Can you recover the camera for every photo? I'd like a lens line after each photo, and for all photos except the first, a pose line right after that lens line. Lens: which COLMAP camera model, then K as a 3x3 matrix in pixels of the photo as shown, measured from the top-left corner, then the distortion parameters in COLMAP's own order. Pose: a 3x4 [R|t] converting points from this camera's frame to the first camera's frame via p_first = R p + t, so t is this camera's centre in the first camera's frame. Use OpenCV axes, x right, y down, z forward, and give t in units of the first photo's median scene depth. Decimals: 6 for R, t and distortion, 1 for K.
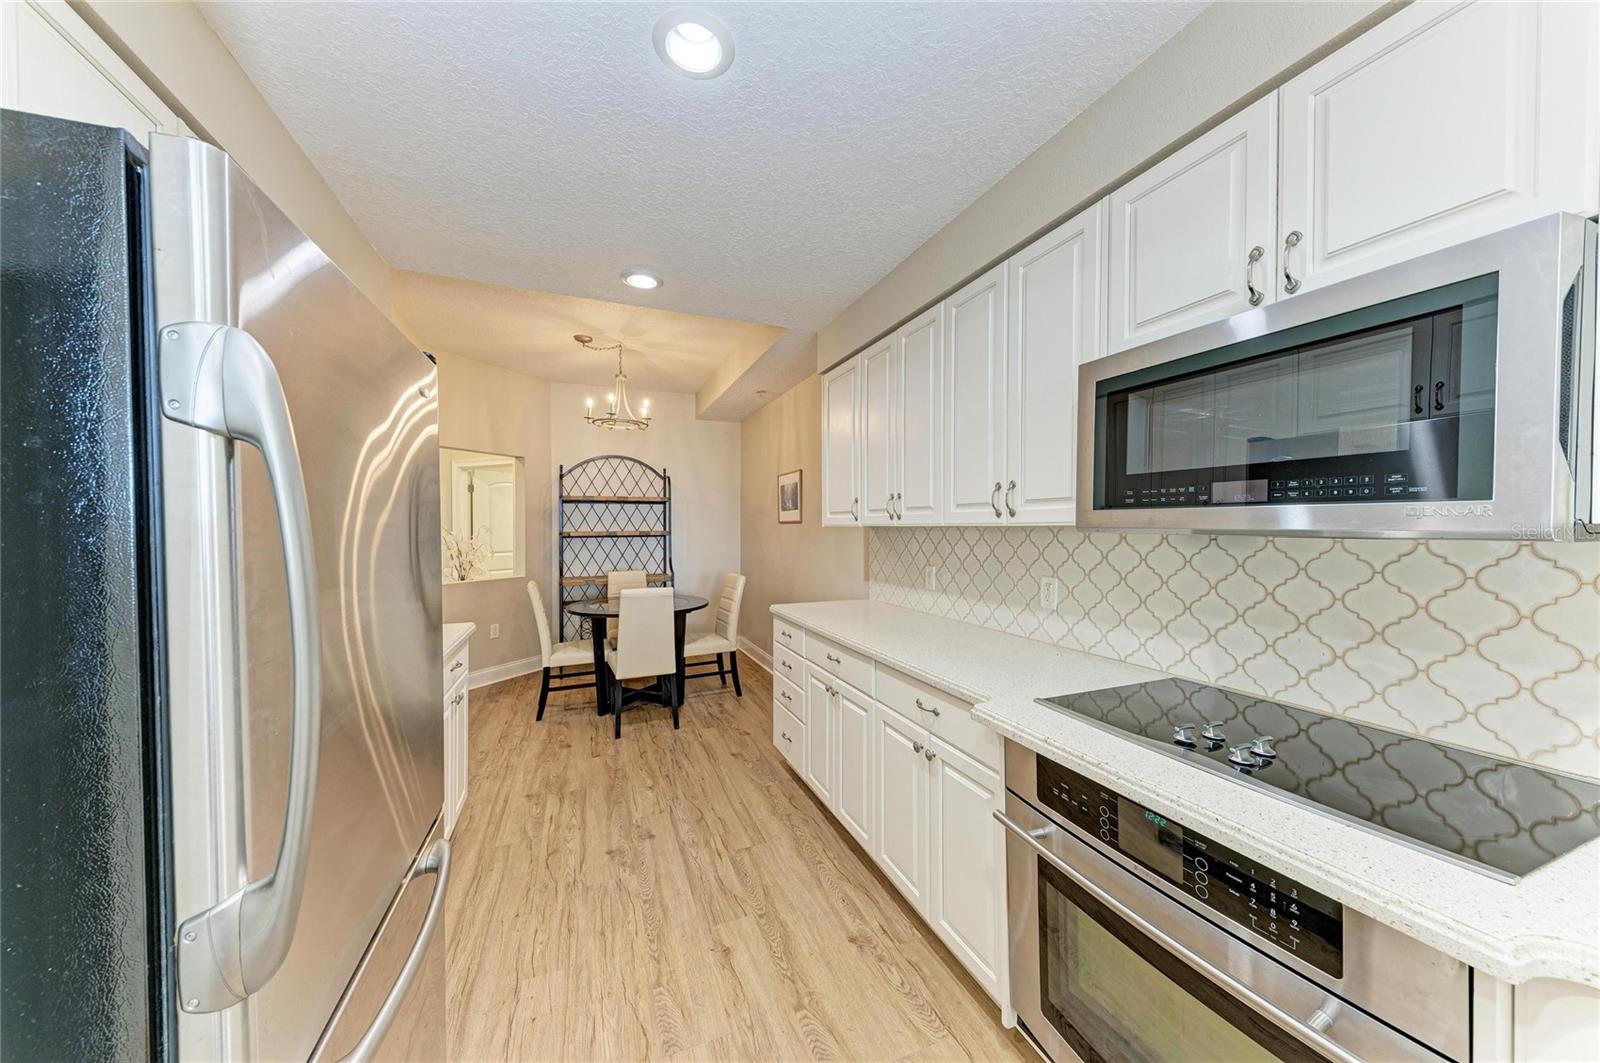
lens RADIAL K [[540.4, 0, 801.5], [0, 540.4, 533.3], [0, 0, 1]] dist [0.021255, -0.004902]
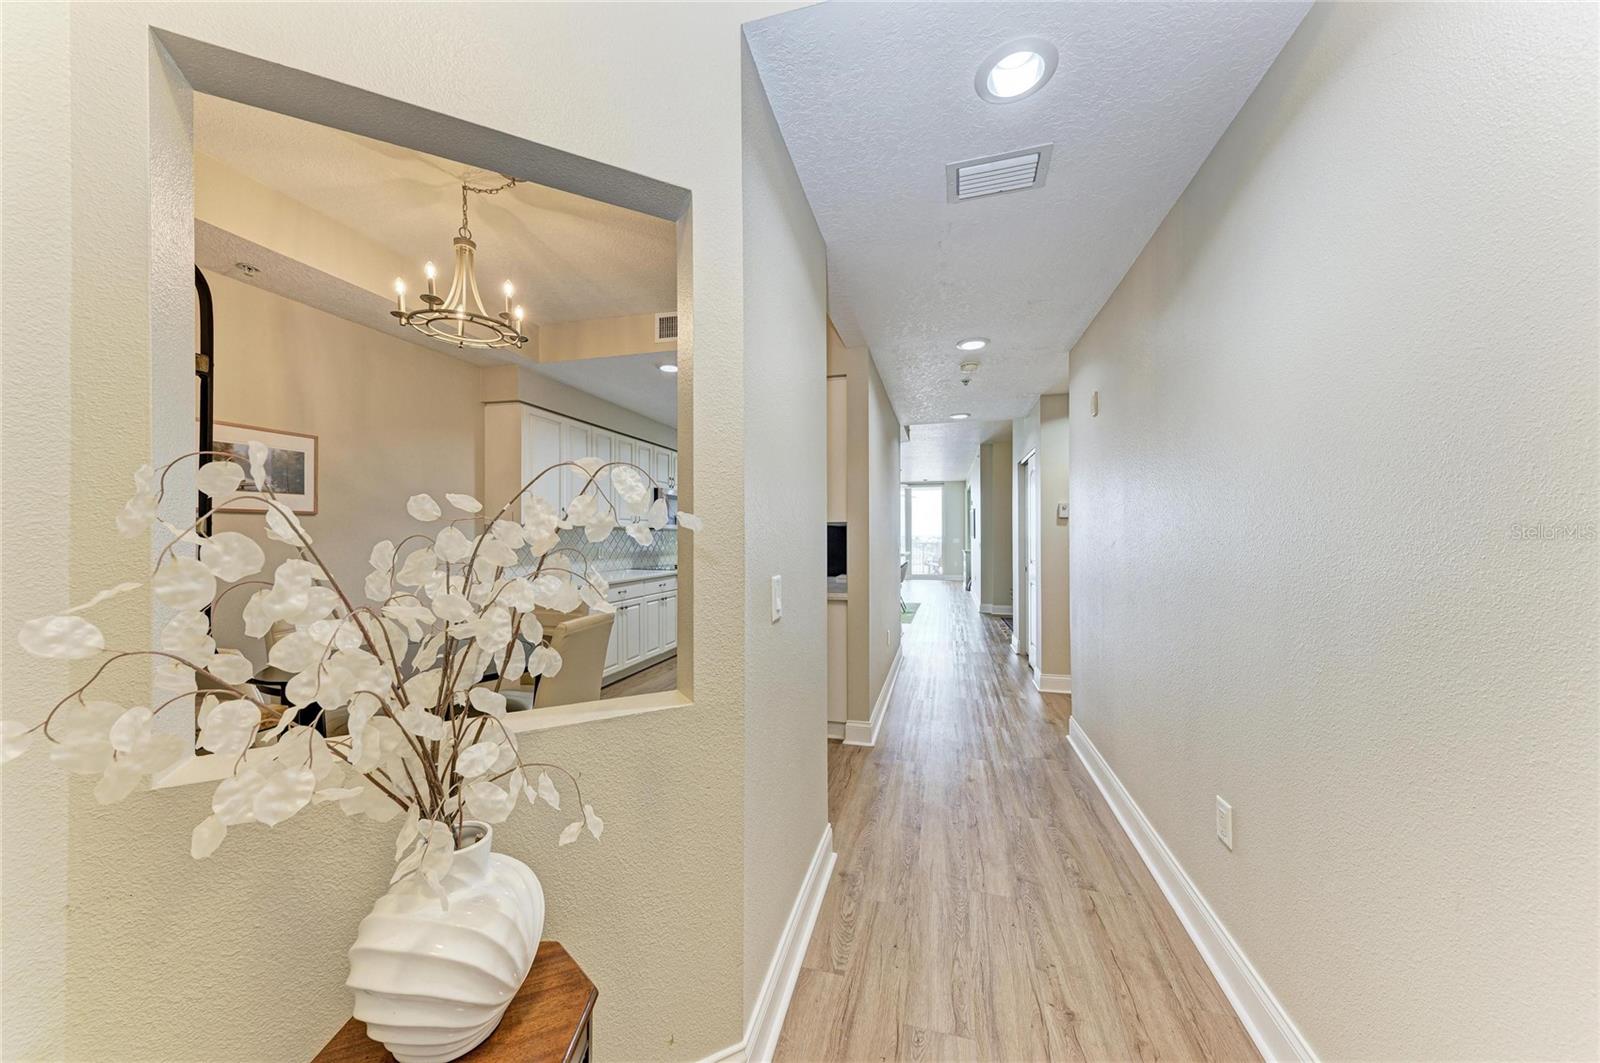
lens RADIAL K [[540.4, 0, 801.5], [0, 540.4, 533.3], [0, 0, 1]] dist [0.021255, -0.004902]
pose [[-0.800976, 0.005077, 0.598676, -0.801007], [0.010502, 0.999929, 0.005572, 0.004741], [-0.598605, 0.010750, -0.800972, 1.055860]]
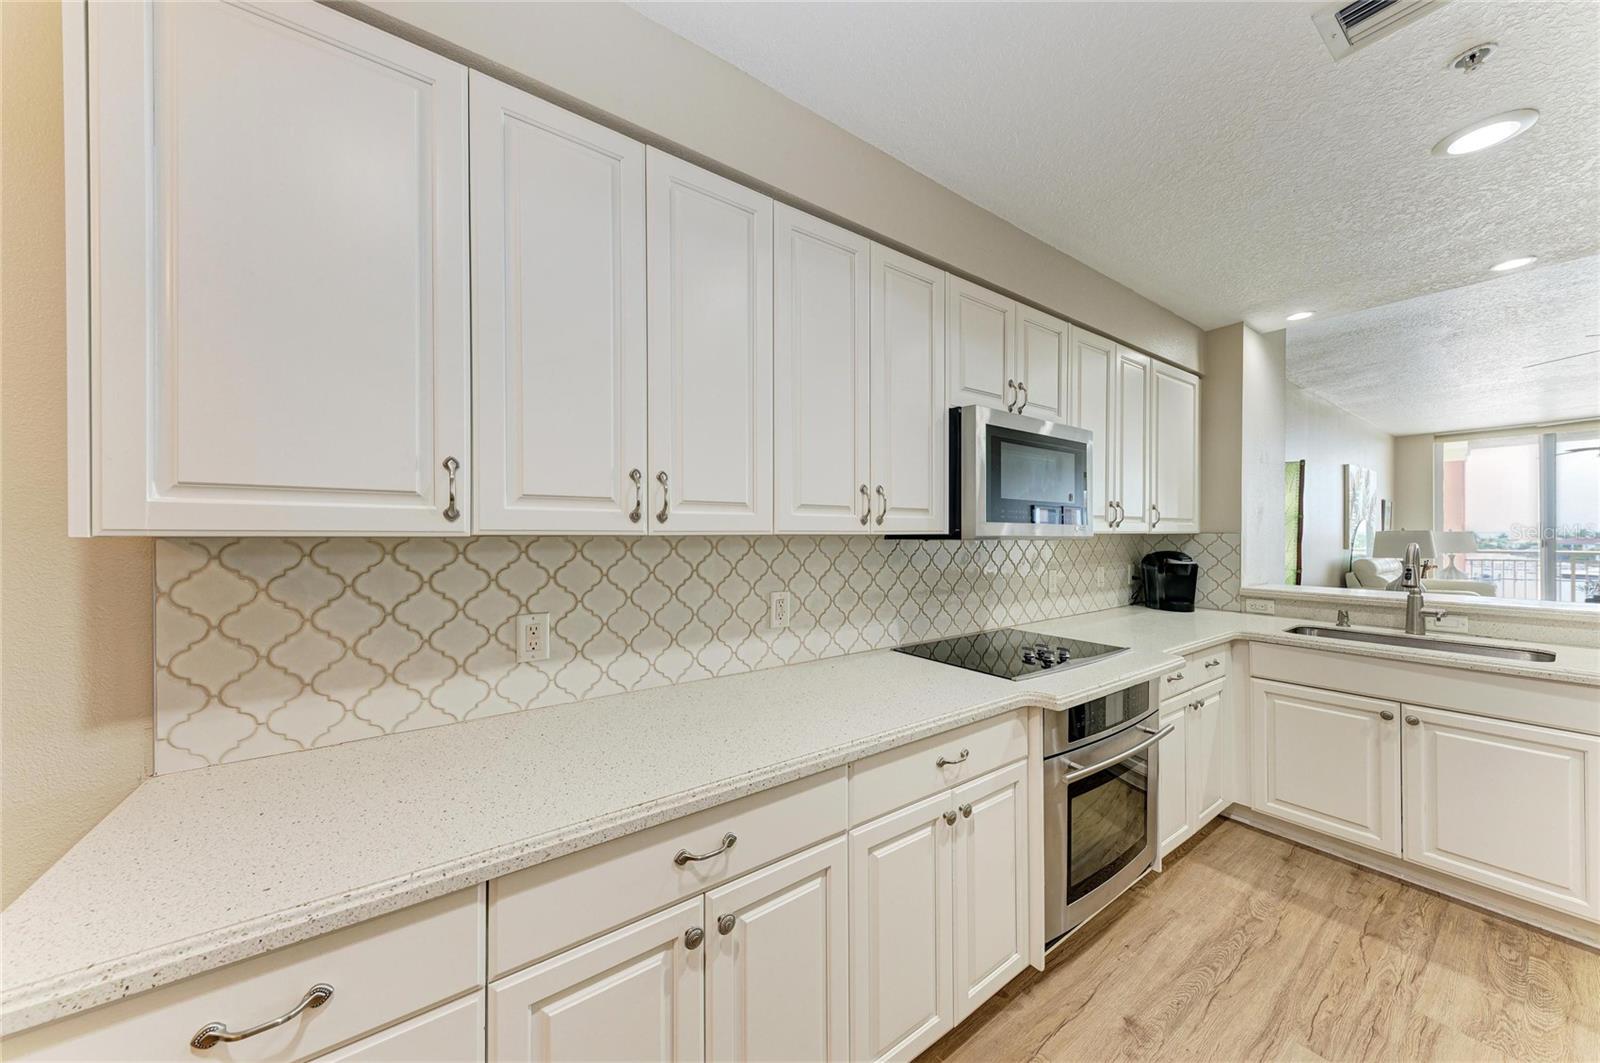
lens RADIAL K [[540.4, 0, 801.5], [0, 540.4, 533.3], [0, 0, 1]] dist [0.021255, -0.004902]
pose [[-0.234657, 0.002200, 0.972076, -0.175692], [0.013021, 0.999915, 0.000880, -0.006906], [-0.971991, 0.012864, -0.234666, 0.488389]]
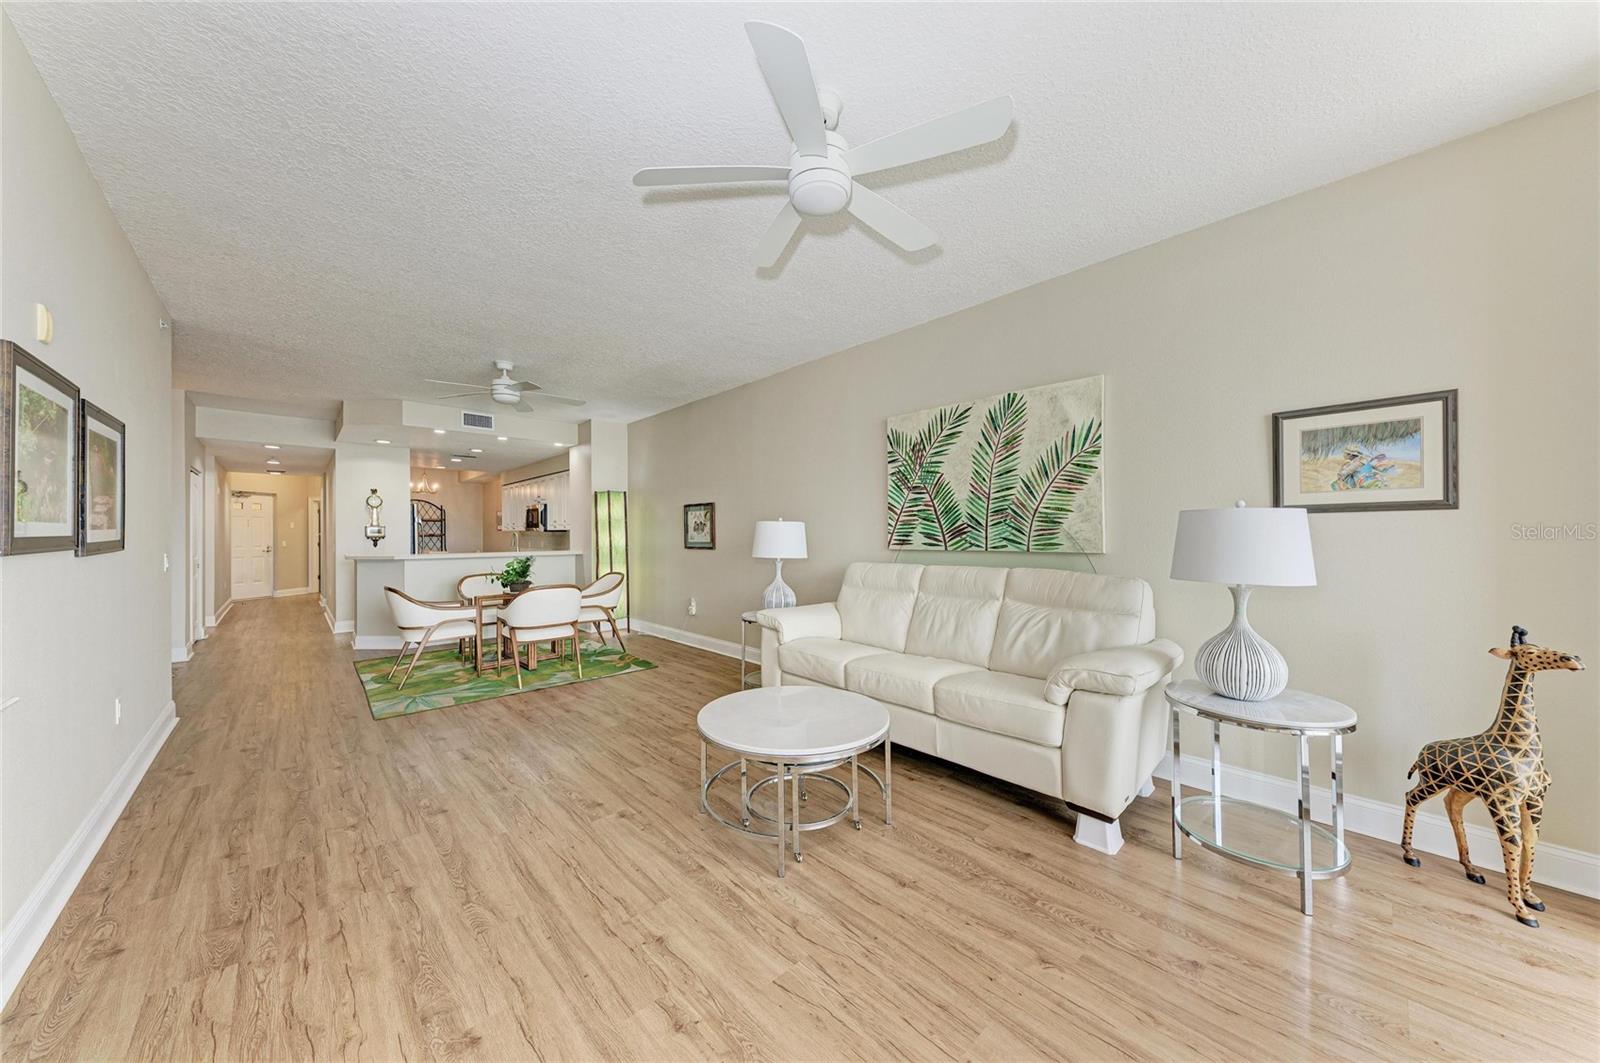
lens RADIAL K [[540.4, 0, 801.5], [0, 540.4, 533.3], [0, 0, 1]] dist [0.021255, -0.004902]
pose [[0.933686, 0.001874, 0.358088, 0.367899], [0.003854, 0.999876, -0.015281, 0.038122], [-0.358072, 0.015648, 0.933563, -1.827355]]
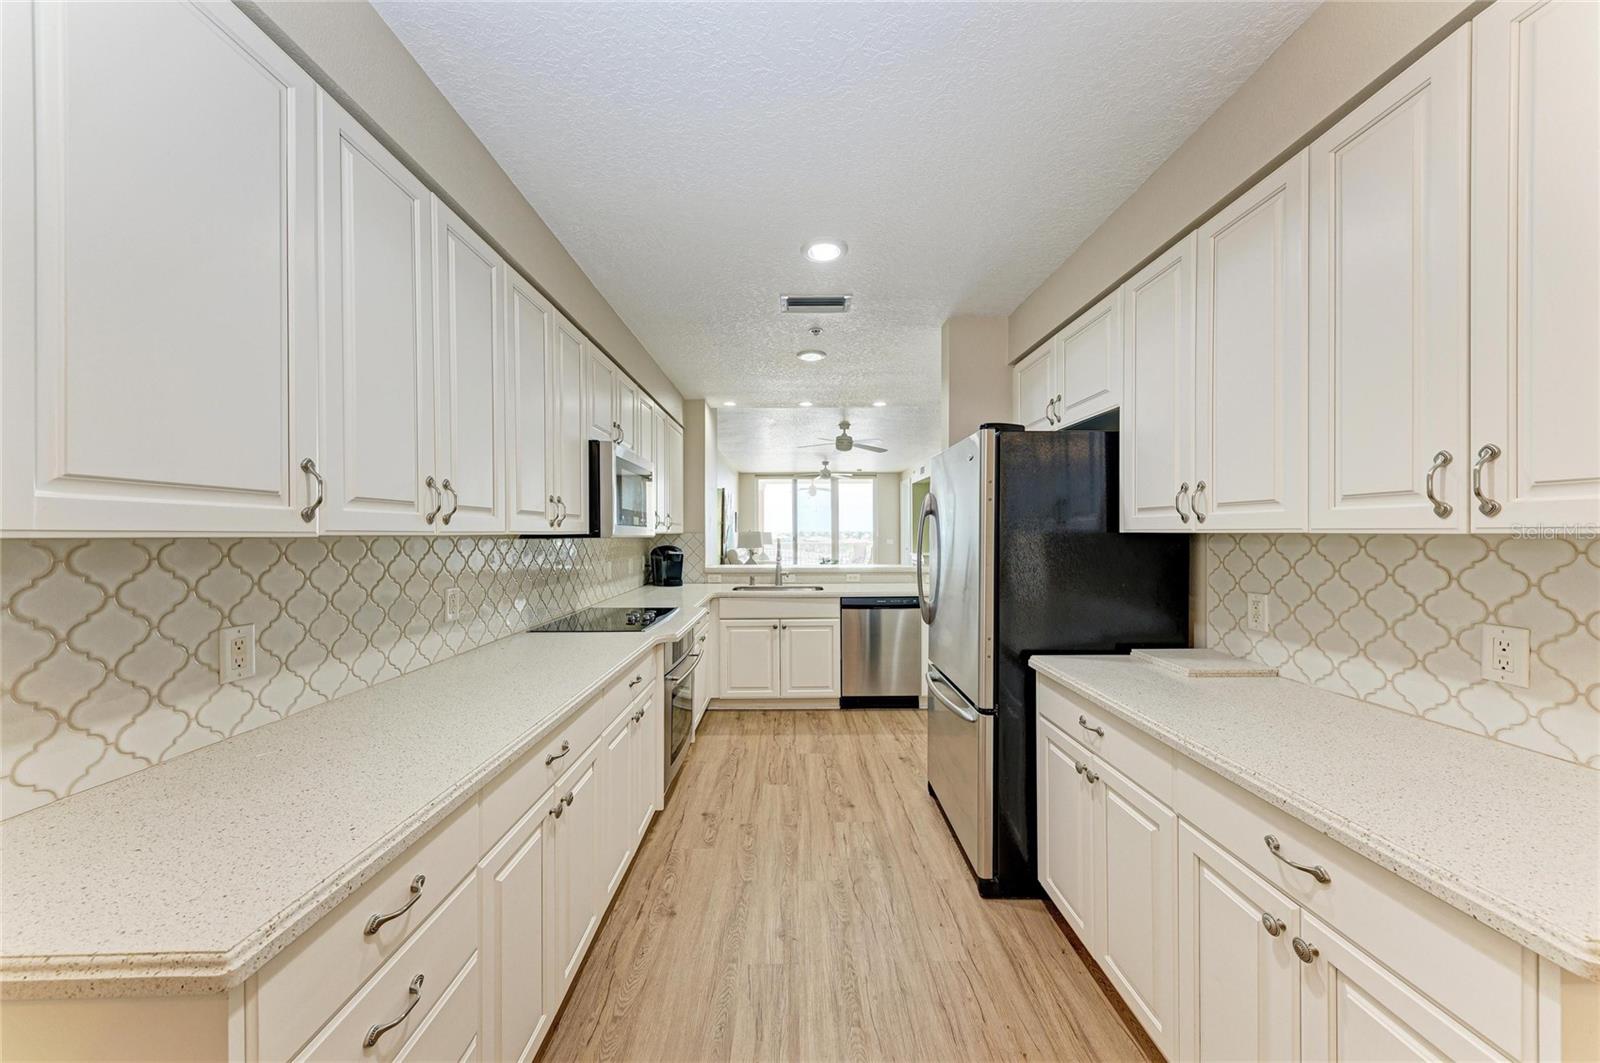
lens RADIAL K [[540.4, 0, 801.5], [0, 540.4, 533.3], [0, 0, 1]] dist [0.021255, -0.004902]
pose [[-0.933556, 0.005471, 0.358391, -0.198053], [0.010298, 0.999880, 0.011563, -0.009149], [-0.358285, 0.014486, -0.933500, 0.700139]]
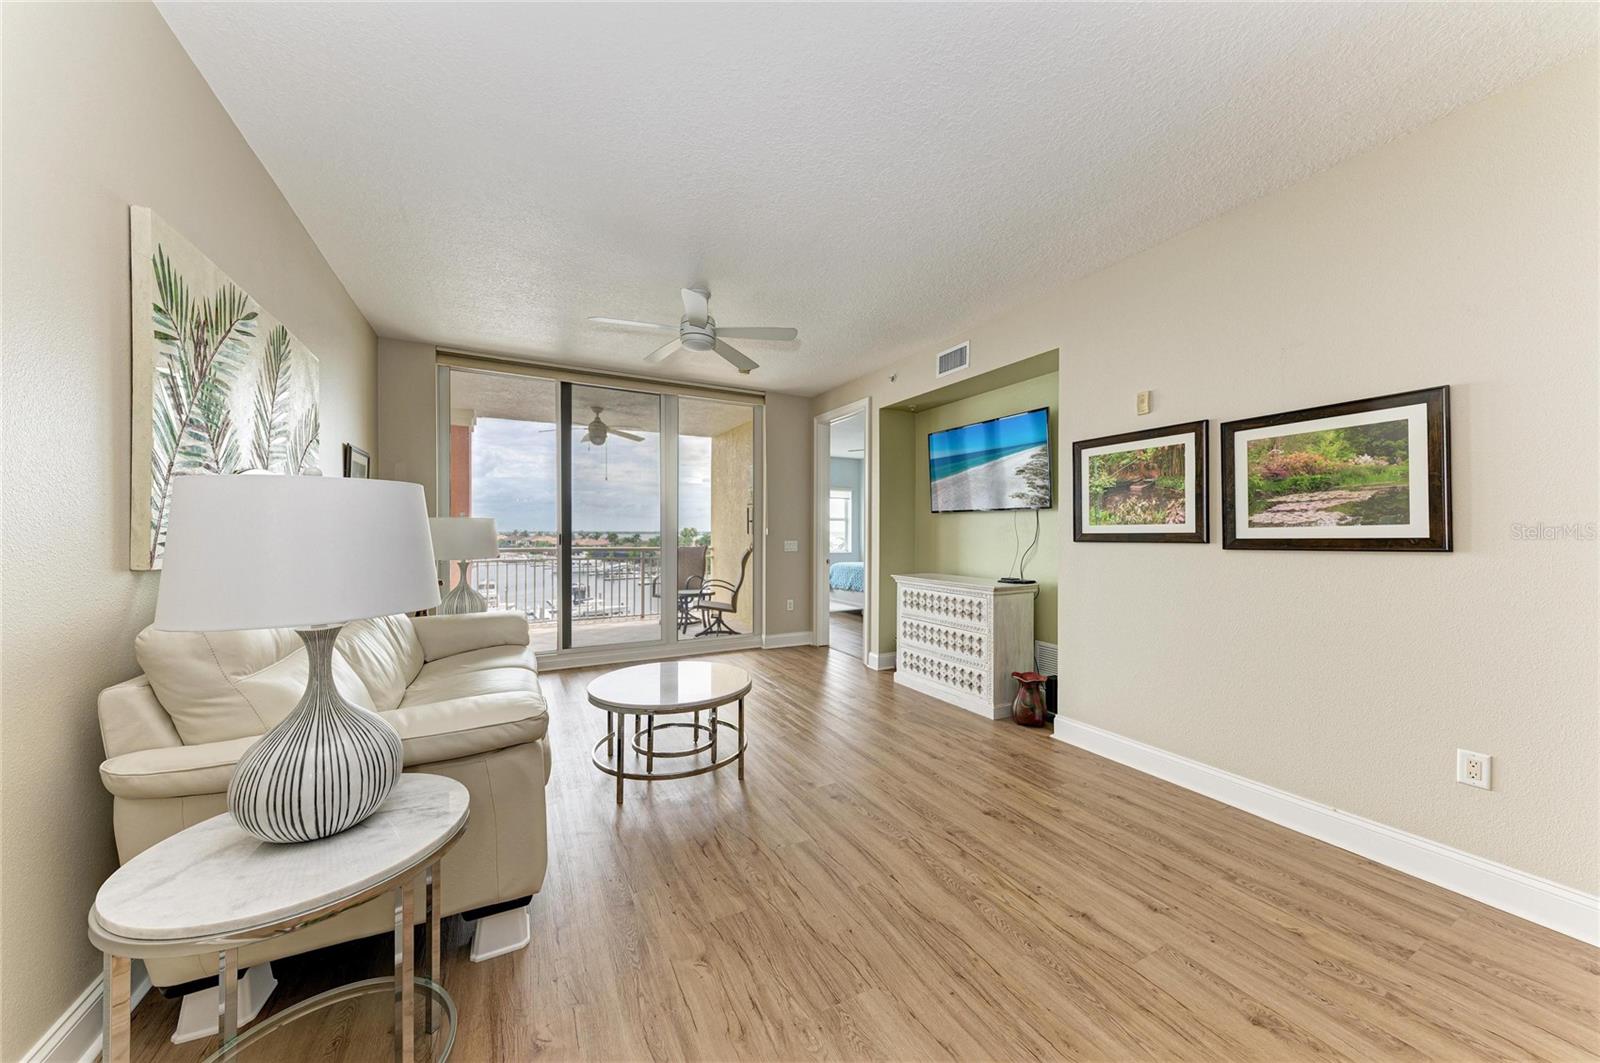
lens RADIAL K [[540.4, 0, 801.5], [0, 540.4, 533.3], [0, 0, 1]] dist [0.021255, -0.004902]
pose [[-0.994491, -0.001066, -0.104813, 0.462006], [-0.002298, 0.999930, 0.011633, 0.026023], [0.104793, 0.011810, -0.994424, -0.747477]]
